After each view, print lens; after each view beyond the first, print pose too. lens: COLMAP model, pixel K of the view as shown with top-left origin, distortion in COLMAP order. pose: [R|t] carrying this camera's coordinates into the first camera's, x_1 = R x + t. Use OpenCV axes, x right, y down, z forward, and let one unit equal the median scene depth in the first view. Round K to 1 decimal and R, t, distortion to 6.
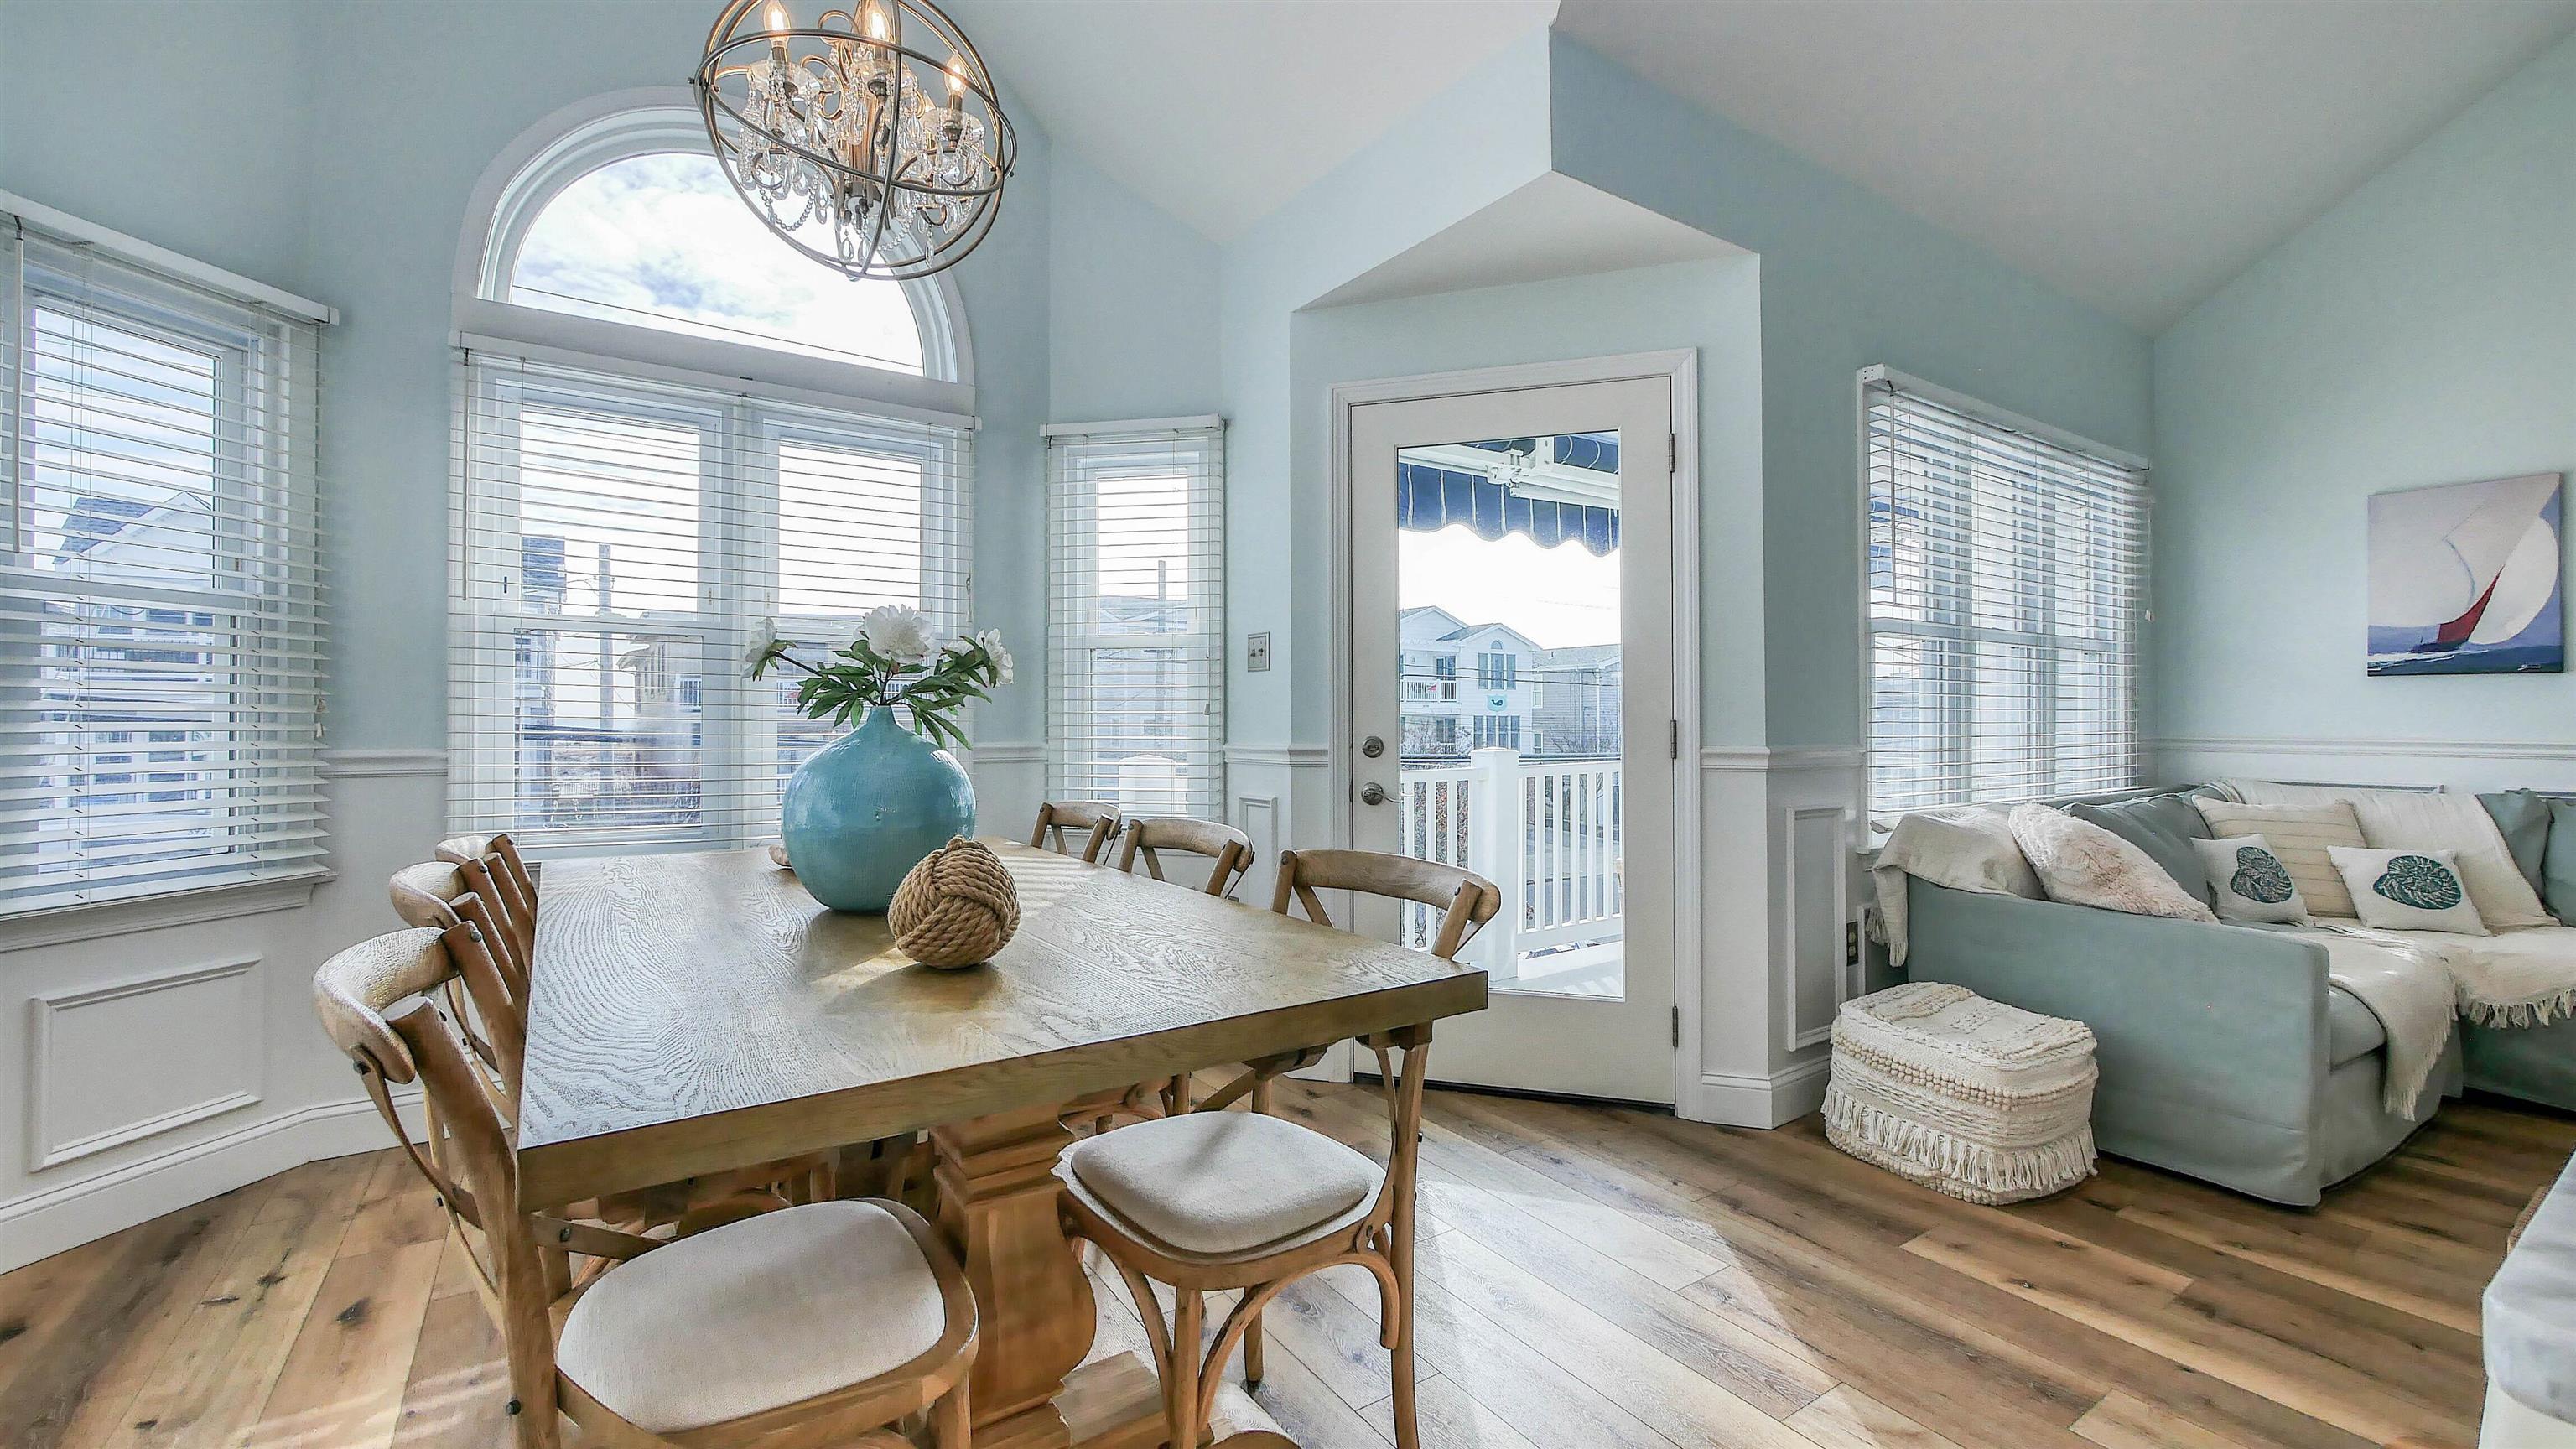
lens RADIAL K [[1060.9, 0, 1285.1], [0, 1060.9, 708.1], [0, 0, 1]] dist [-0.004379, 0.000203]
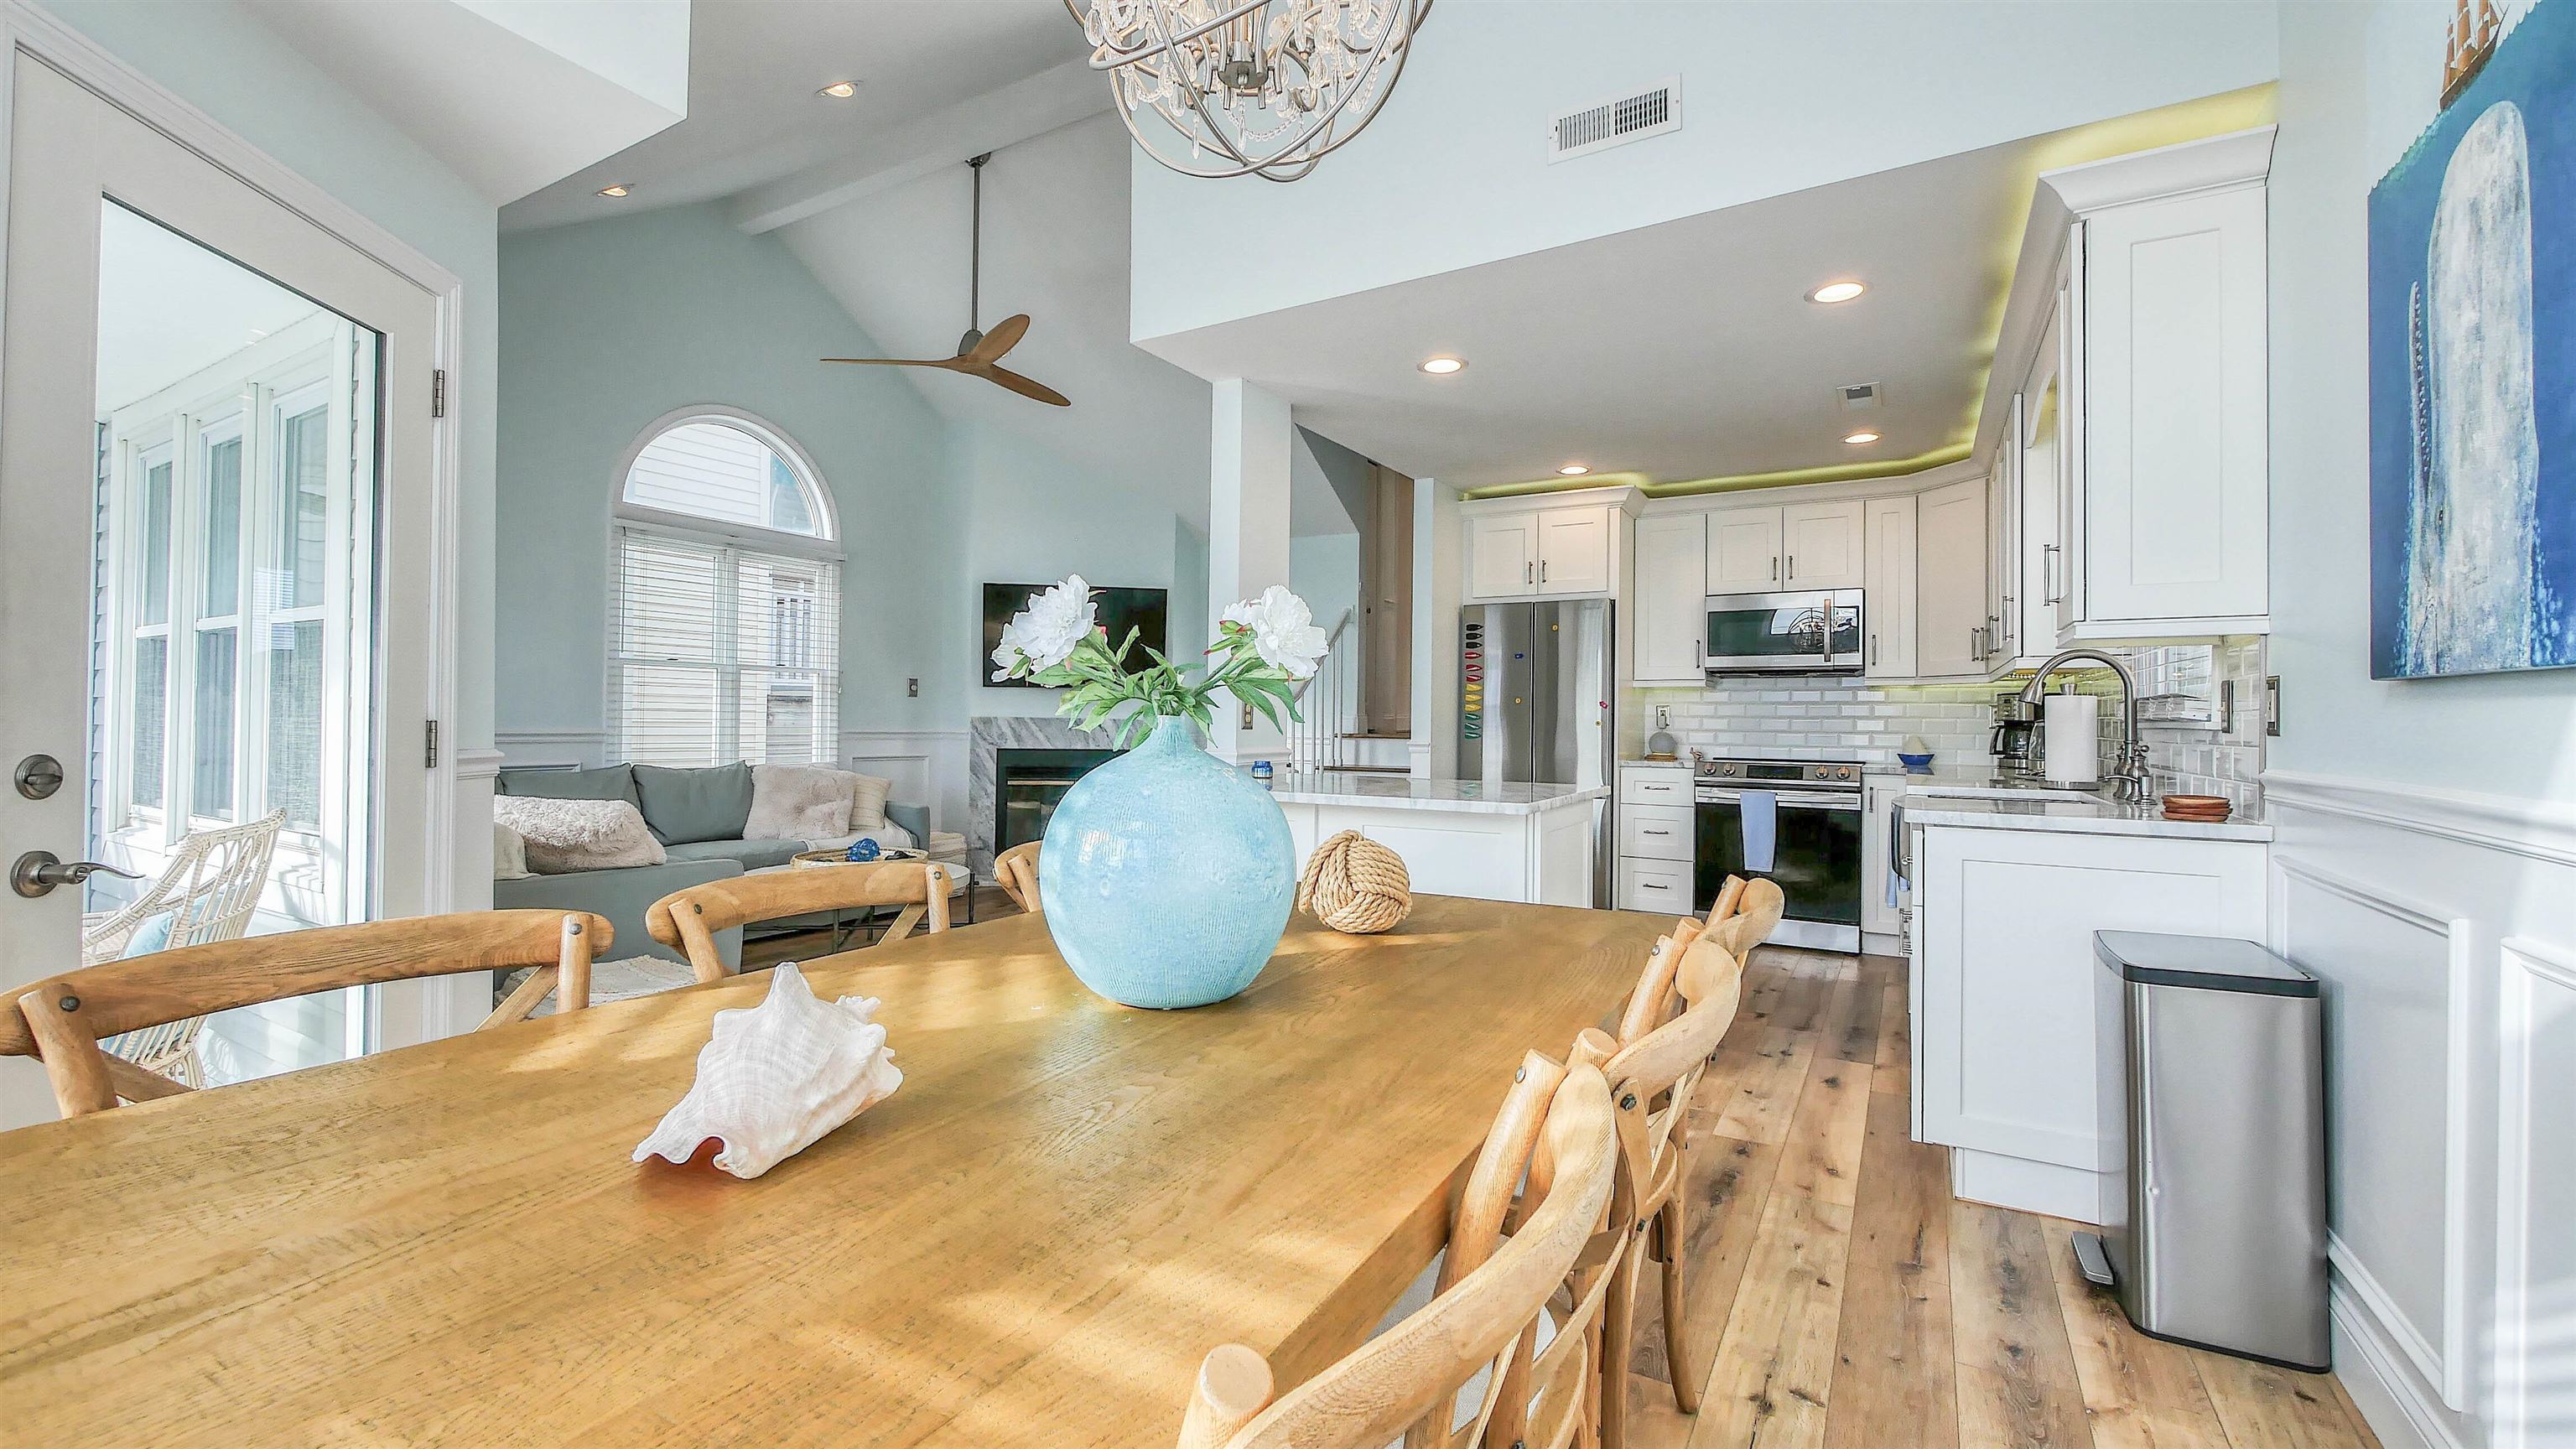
lens RADIAL K [[1060.9, 0, 1285.1], [0, 1060.9, 708.1], [0, 0, 1]] dist [-0.004379, 0.000203]
pose [[-0.432224, 0.006026, 0.901746, -0.524068], [-0.020644, 0.999649, -0.016575, 0.000877], [-0.901530, -0.025780, -0.431948, 0.604856]]
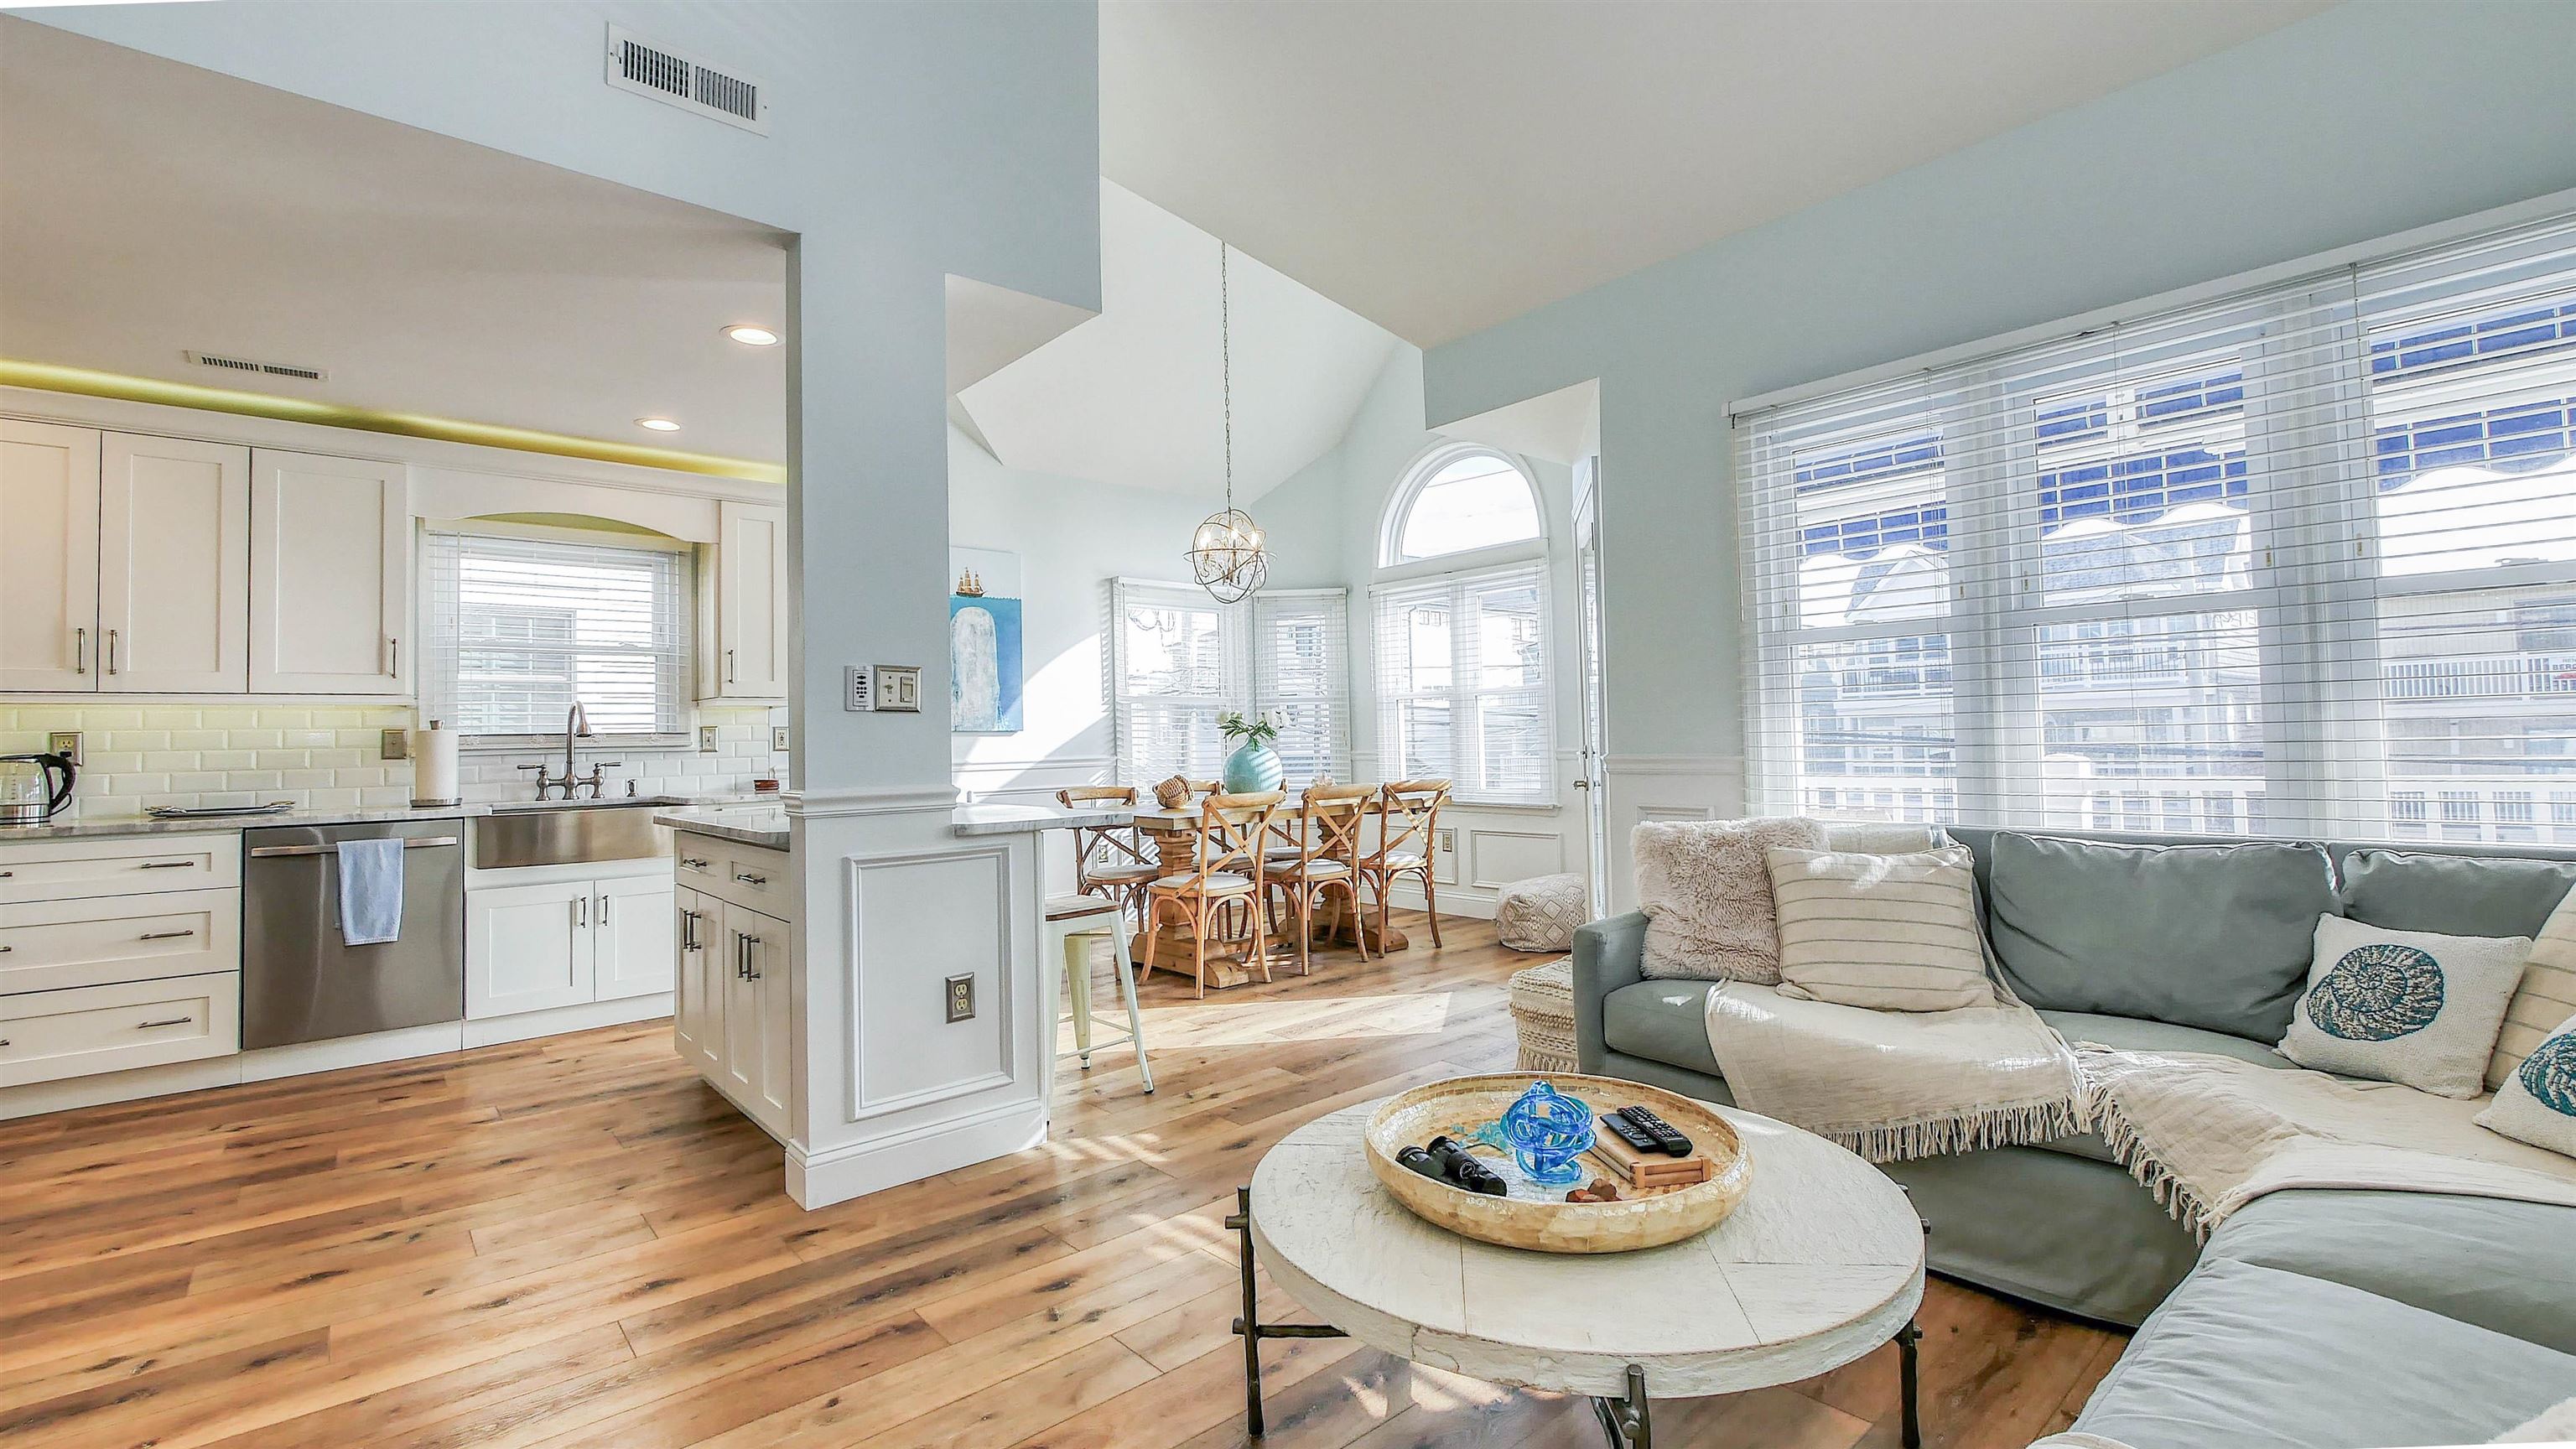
lens RADIAL K [[1114.5, 0, 1283.2], [0, 1114.5, 698.8], [0, 0, 1]] dist [-0.003800, 0.000165]
pose [[0.123708, -0.039192, -0.991544, 1.365957], [0.034821, 0.998776, -0.035134, 0.001446], [0.991708, -0.030180, 0.124921, 0.338078]]
